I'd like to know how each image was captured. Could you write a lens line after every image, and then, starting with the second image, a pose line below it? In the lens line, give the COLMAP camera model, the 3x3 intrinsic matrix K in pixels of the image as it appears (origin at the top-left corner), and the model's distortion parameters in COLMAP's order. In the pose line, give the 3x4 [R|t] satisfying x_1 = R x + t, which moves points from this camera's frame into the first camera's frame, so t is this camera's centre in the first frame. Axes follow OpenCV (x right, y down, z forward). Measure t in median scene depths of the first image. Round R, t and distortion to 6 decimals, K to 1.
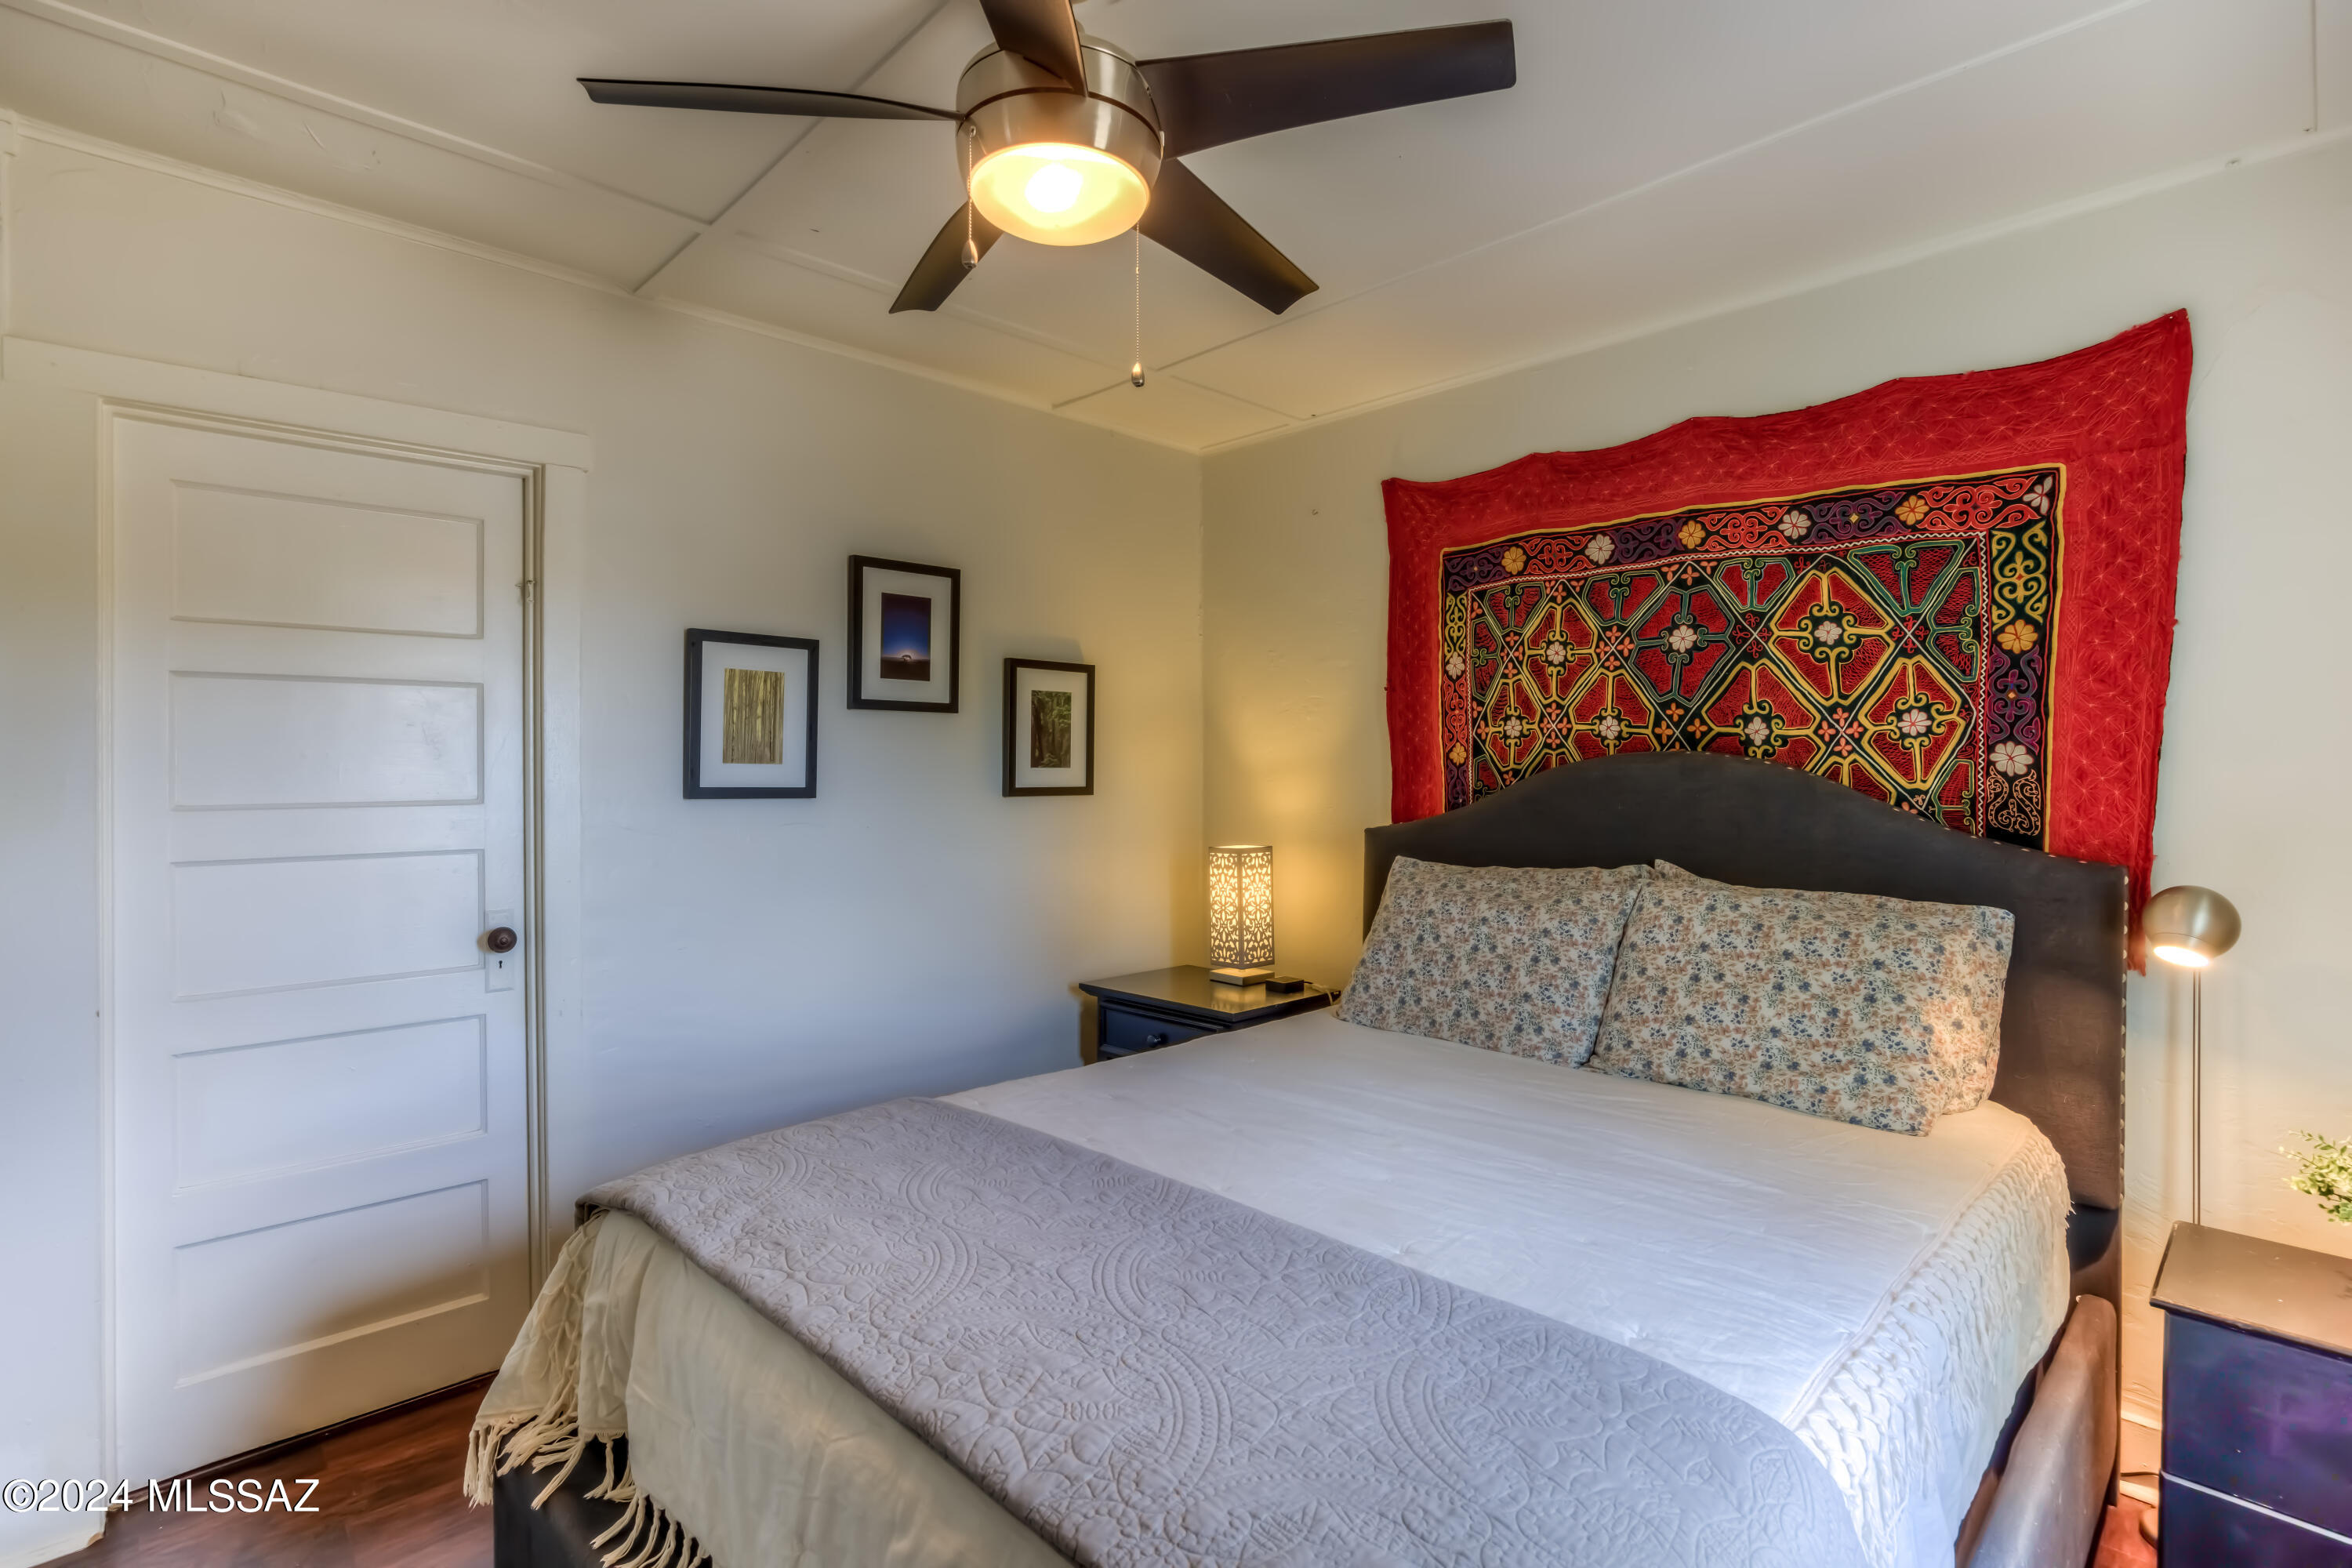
lens RADIAL K [[1130.4, 0, 1193.5], [0, 1130.4, 777.9], [0, 0, 1]] dist [-0.002611, 0.001186]
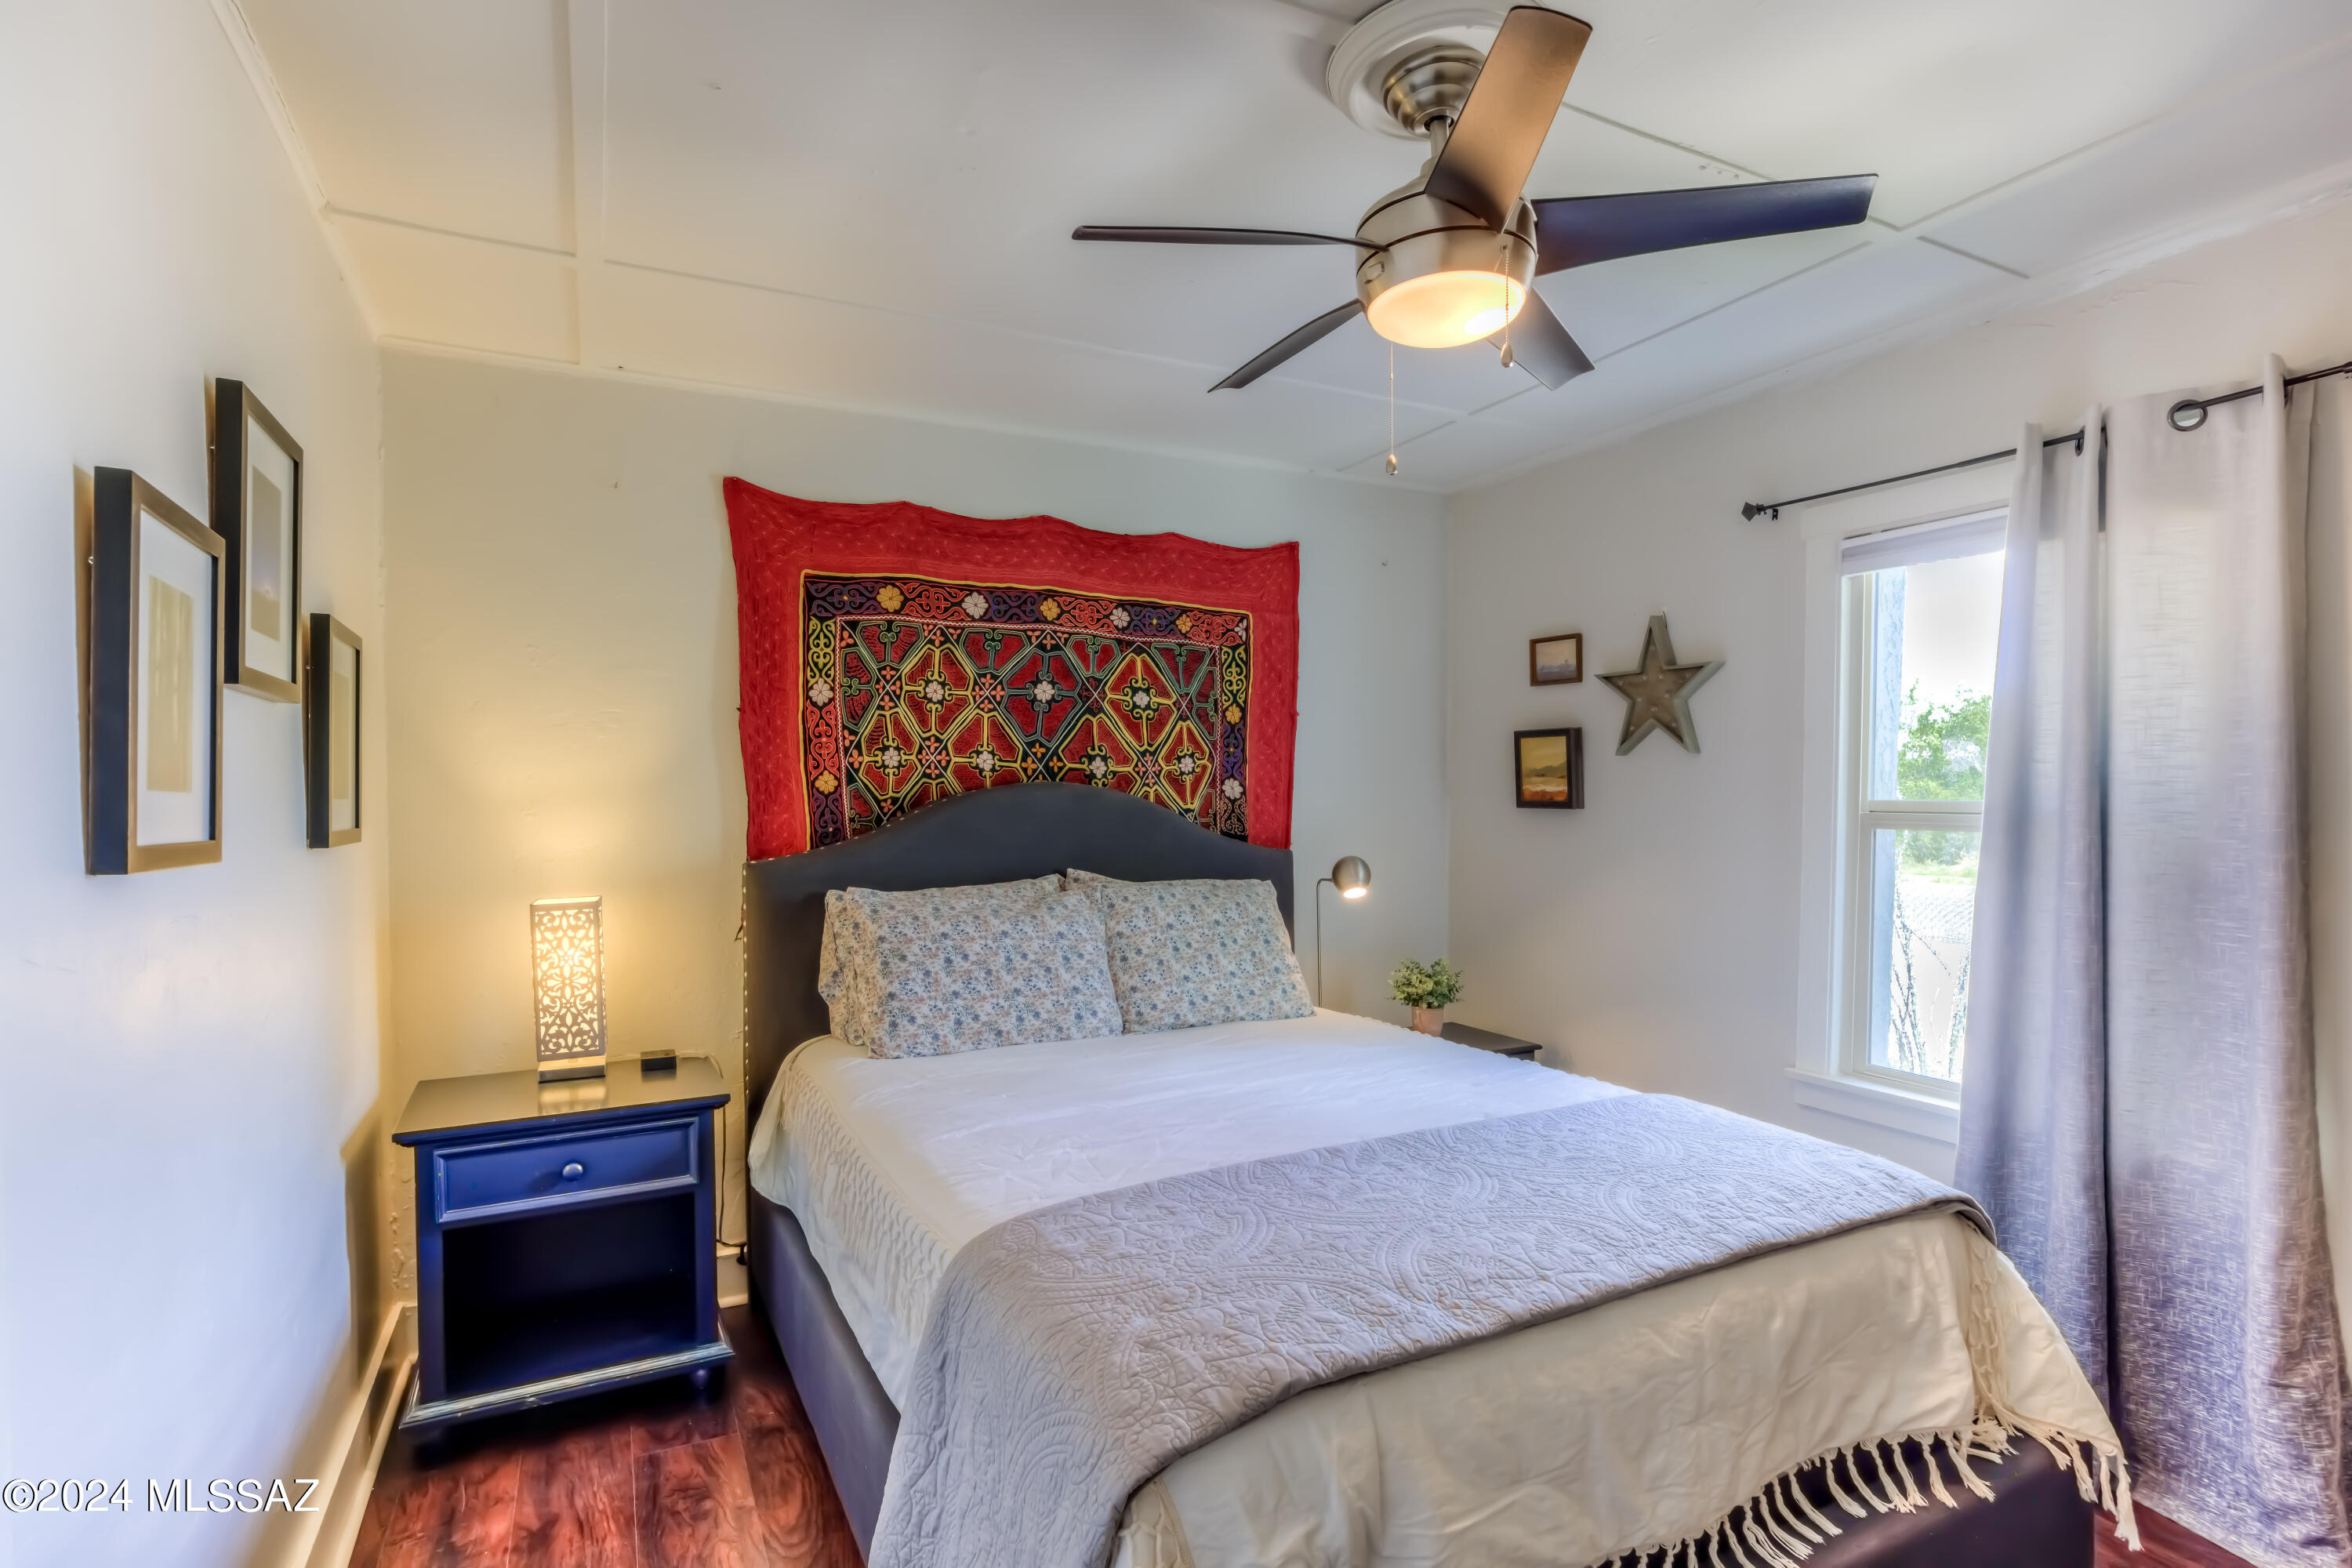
lens RADIAL K [[1130.4, 0, 1145.5], [0, 1130.4, 820.1], [0, 0, 1]] dist [-0.002611, 0.001186]
pose [[0.329128, -0.025485, 0.943942, -0.749803], [0.012533, 0.999666, 0.022619, -0.008811], [-0.944202, 0.004386, 0.329337, 0.510802]]
